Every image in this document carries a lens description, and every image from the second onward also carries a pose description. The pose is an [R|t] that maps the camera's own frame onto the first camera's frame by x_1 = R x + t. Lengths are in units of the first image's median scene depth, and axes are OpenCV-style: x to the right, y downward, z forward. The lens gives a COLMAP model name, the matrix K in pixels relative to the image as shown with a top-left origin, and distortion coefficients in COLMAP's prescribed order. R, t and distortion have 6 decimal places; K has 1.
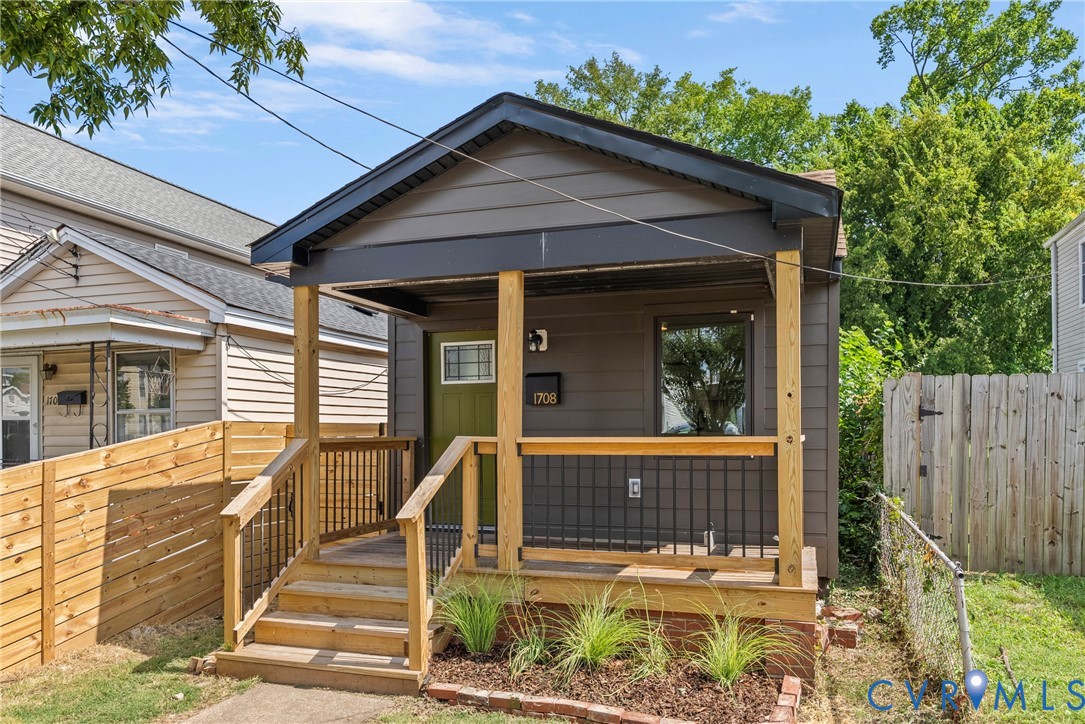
lens RADIAL K [[749.8, 0, 540.7], [0, 749.8, 413.4], [0, 0, 1]] dist [0.000489, -0.004663]
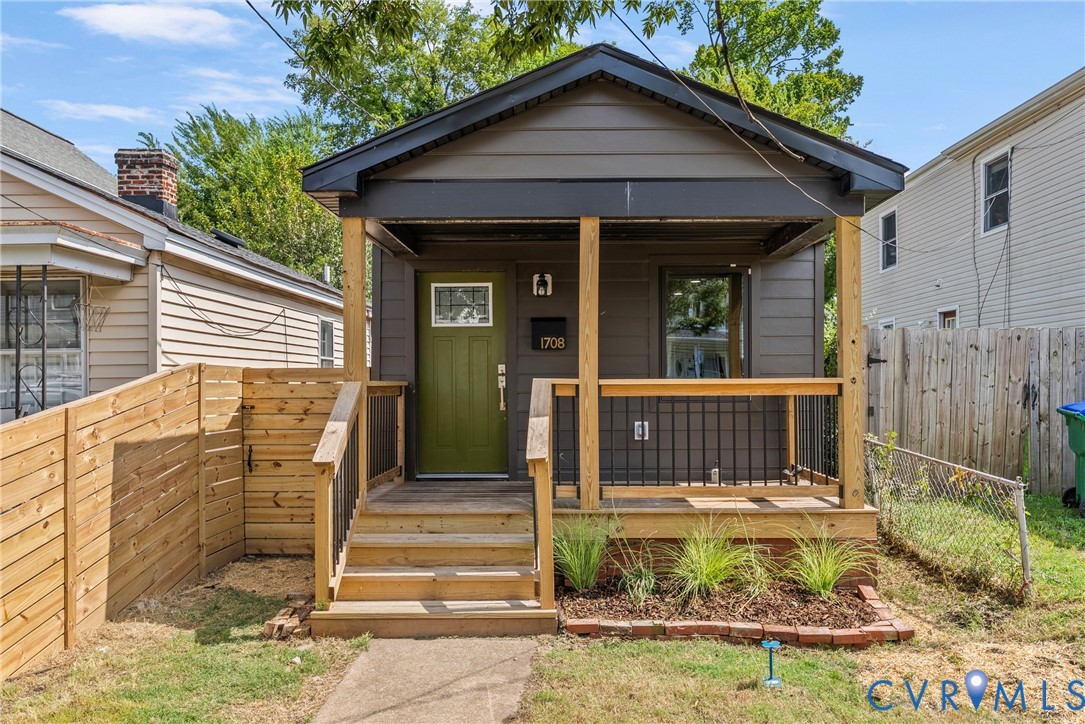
lens RADIAL K [[804.7, 0, 542.5], [0, 804.7, 362.0], [0, 0, 1]] dist [-0.002469, -0.000532]
pose [[0.951911, 0.008703, 0.306250, -0.407995], [-0.007403, 0.999958, -0.005404, 0.013687], [-0.306284, 0.002877, 0.951936, -0.021133]]
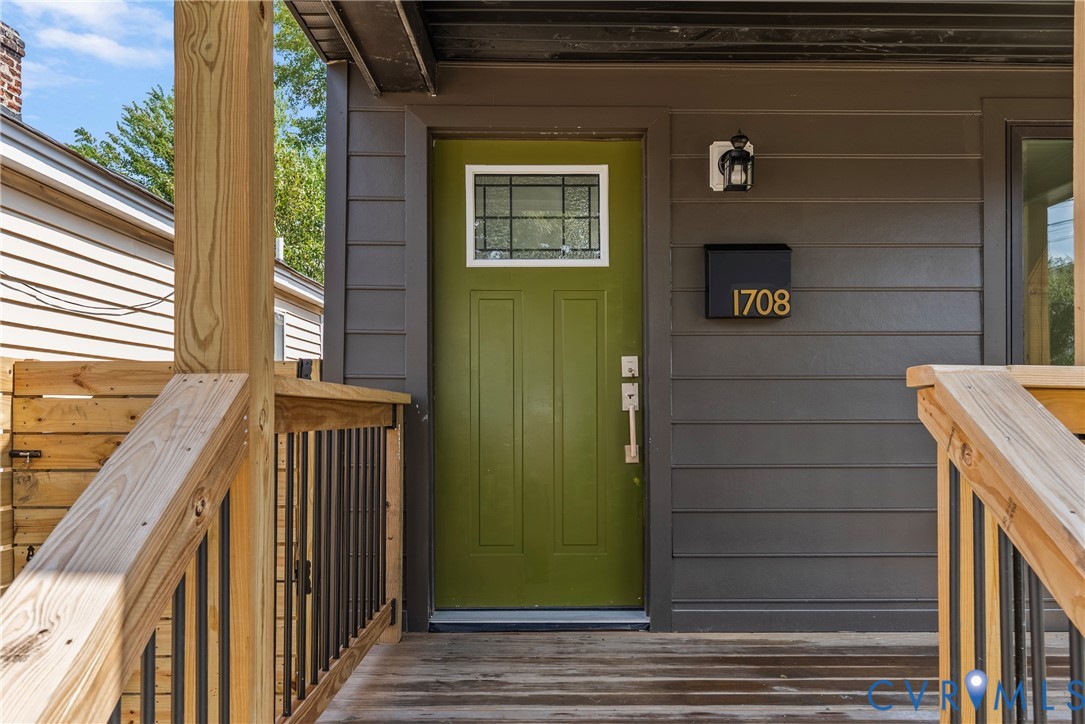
lens RADIAL K [[816.7, 0, 540.5], [0, 816.7, 395.0], [0, 0, 1]] dist [0.000788, 0.000626]
pose [[0.946540, 0.010685, 0.322409, -0.310411], [-0.011281, 0.999936, -0.000020, 0.039812], [-0.322388, -0.003618, 0.946601, 0.743441]]
